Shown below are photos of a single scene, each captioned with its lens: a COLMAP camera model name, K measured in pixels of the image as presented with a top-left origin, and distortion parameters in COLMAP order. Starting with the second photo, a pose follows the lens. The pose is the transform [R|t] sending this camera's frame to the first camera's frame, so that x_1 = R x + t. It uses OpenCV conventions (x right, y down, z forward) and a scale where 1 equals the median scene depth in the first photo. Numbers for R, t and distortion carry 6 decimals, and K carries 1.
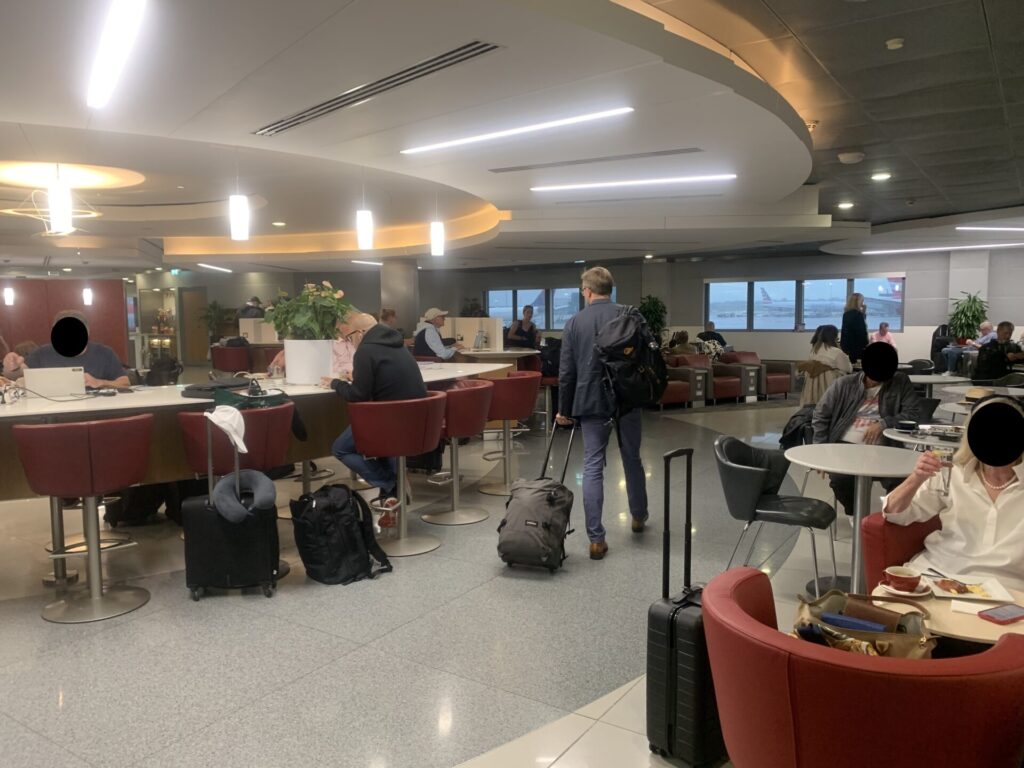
lens RADIAL K [[779.9, 0, 512.0], [0, 779.9, 384.0], [0, 0, 1]] dist [0.065190, -0.000241]
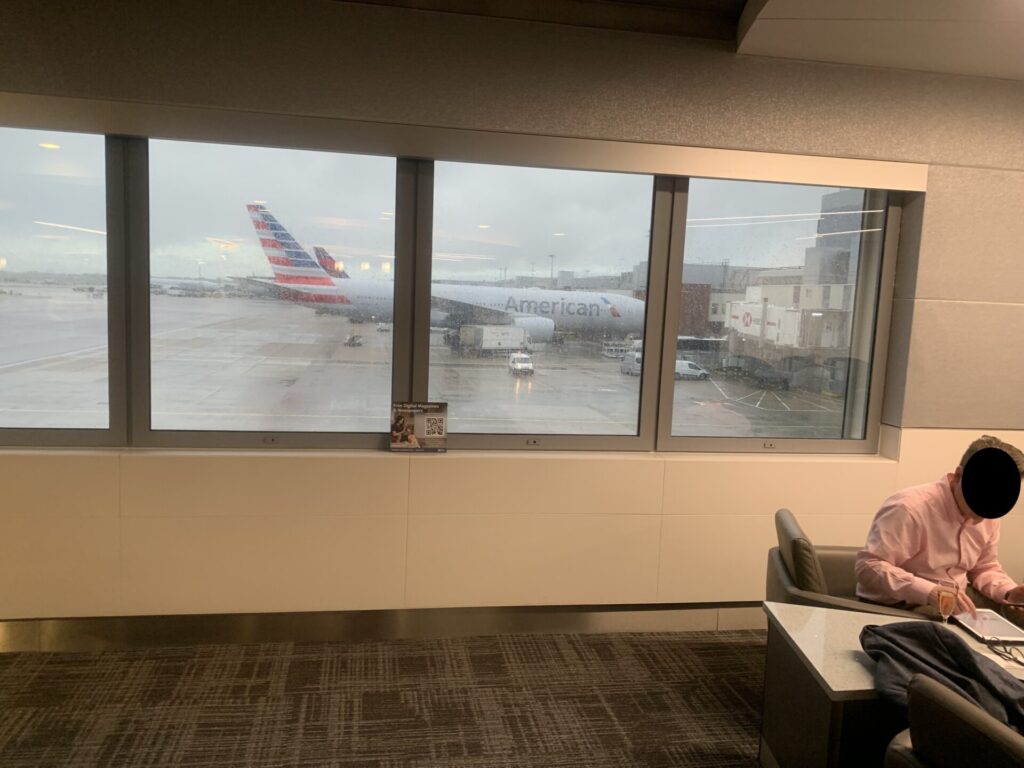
lens RADIAL K [[779.9, 0, 512.0], [0, 779.9, 384.0], [0, 0, 1]] dist [0.065190, -0.000241]
pose [[0.726827, -0.041235, 0.685582, 0.252668], [0.023395, 0.999103, 0.035290, -0.087246], [-0.686423, -0.009611, 0.727139, 0.843384]]
